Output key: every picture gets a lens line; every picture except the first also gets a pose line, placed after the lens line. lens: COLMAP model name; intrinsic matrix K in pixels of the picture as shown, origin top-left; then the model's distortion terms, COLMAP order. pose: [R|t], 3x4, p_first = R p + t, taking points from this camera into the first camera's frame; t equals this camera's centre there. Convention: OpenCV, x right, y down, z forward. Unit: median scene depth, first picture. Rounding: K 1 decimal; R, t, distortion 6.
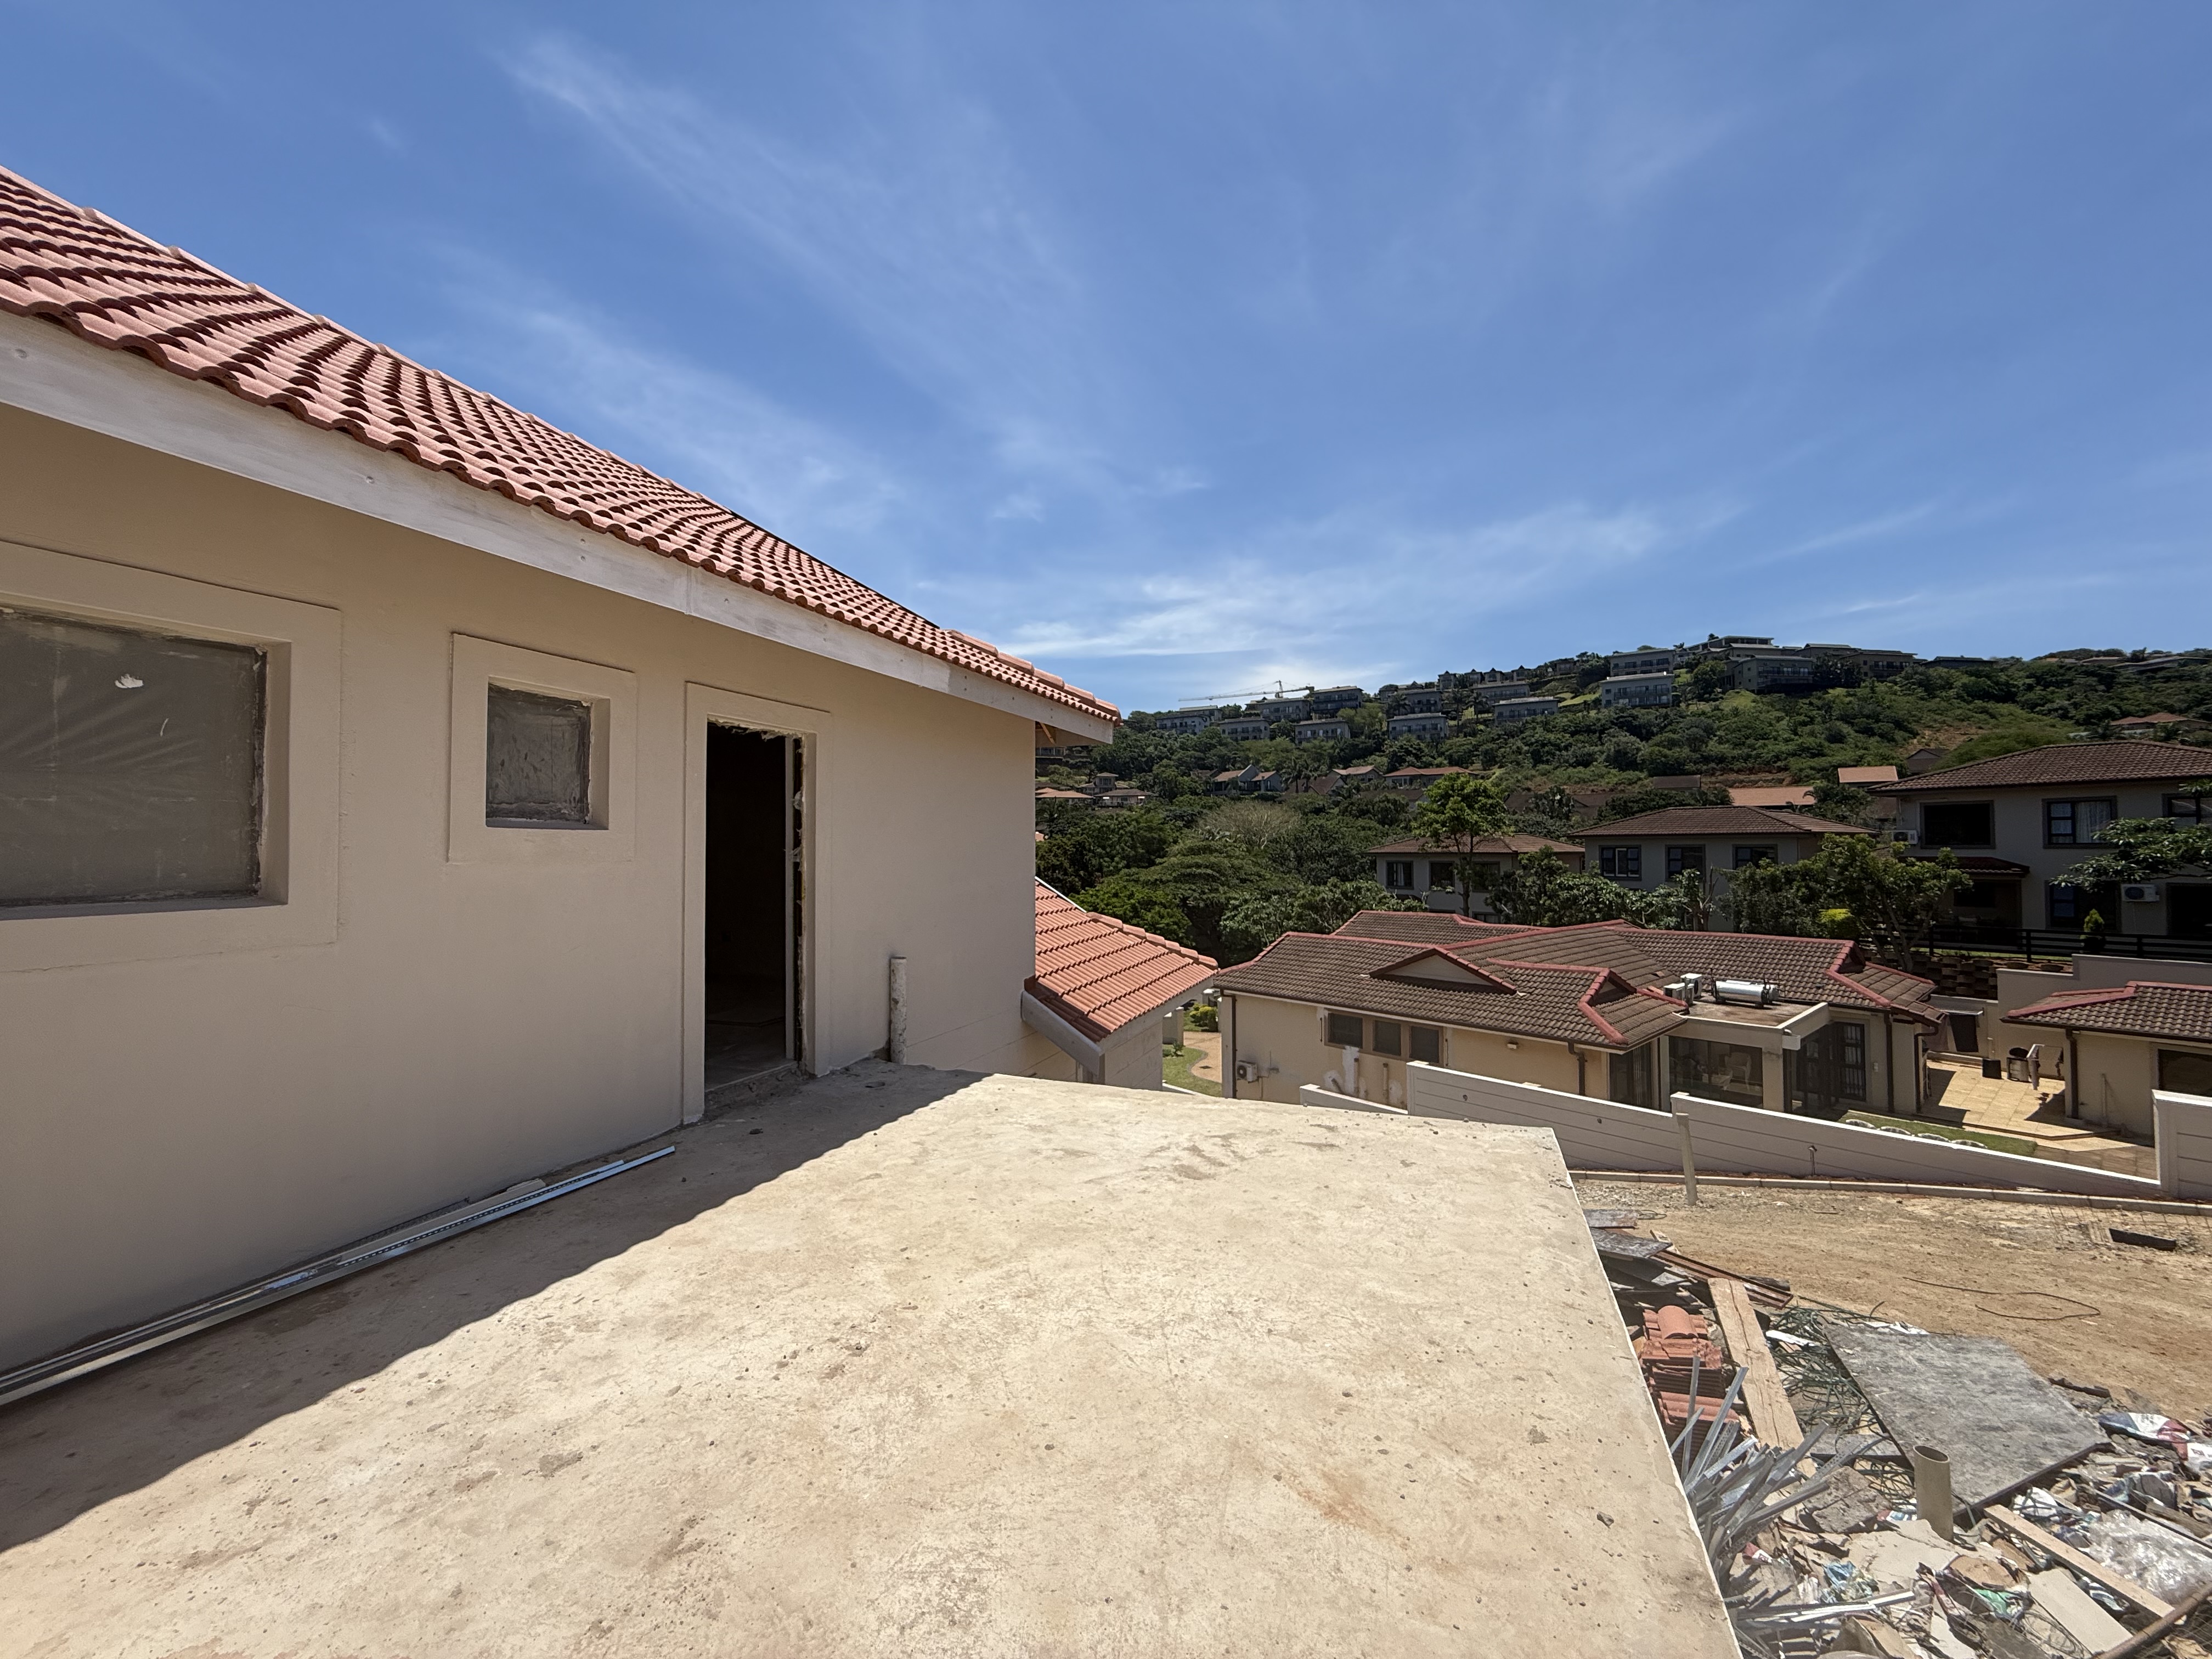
lens RADIAL K [[884.7, 0, 1099.4], [0, 884.7, 820.5], [0, 0, 1]] dist [-0.000472, 0.000570]
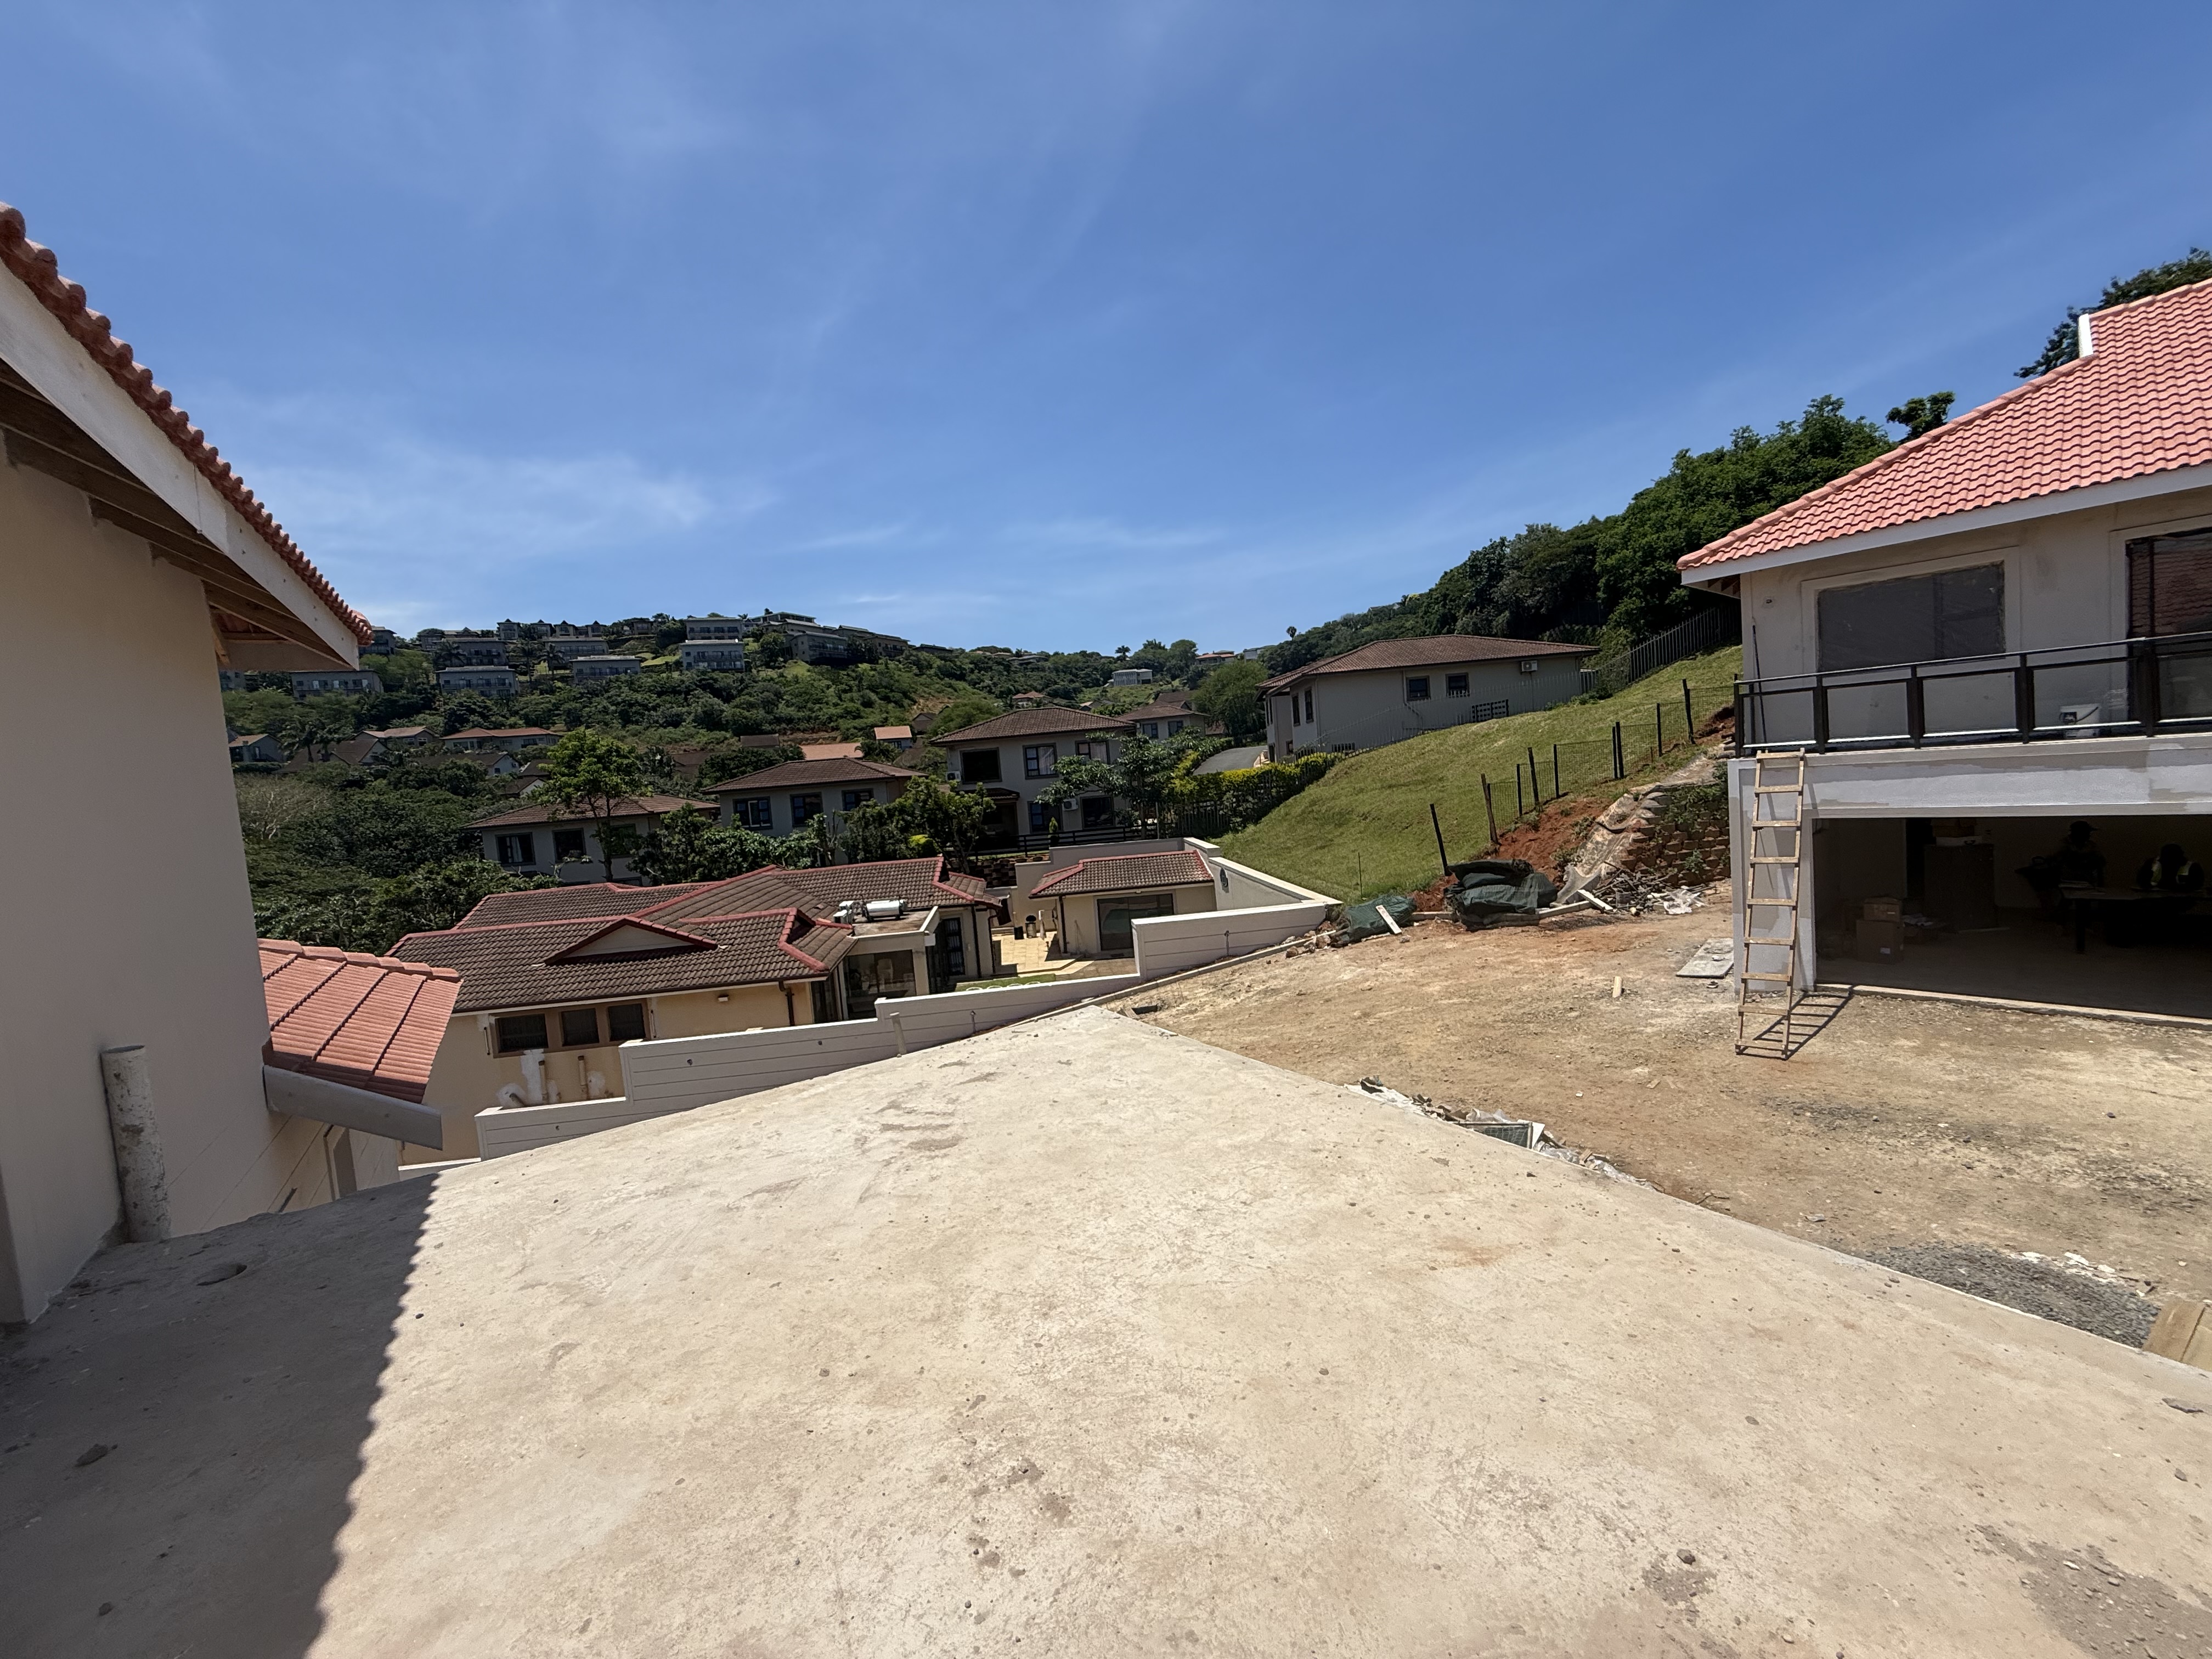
lens RADIAL K [[884.7, 0, 1106.9], [0, 884.7, 818.2], [0, 0, 1]] dist [-0.000472, 0.000570]
pose [[0.574849, -0.086139, 0.813713, -0.088397], [0.052425, 0.996278, 0.068430, 0.003384], [-0.816578, 0.003322, 0.577225, 0.061547]]
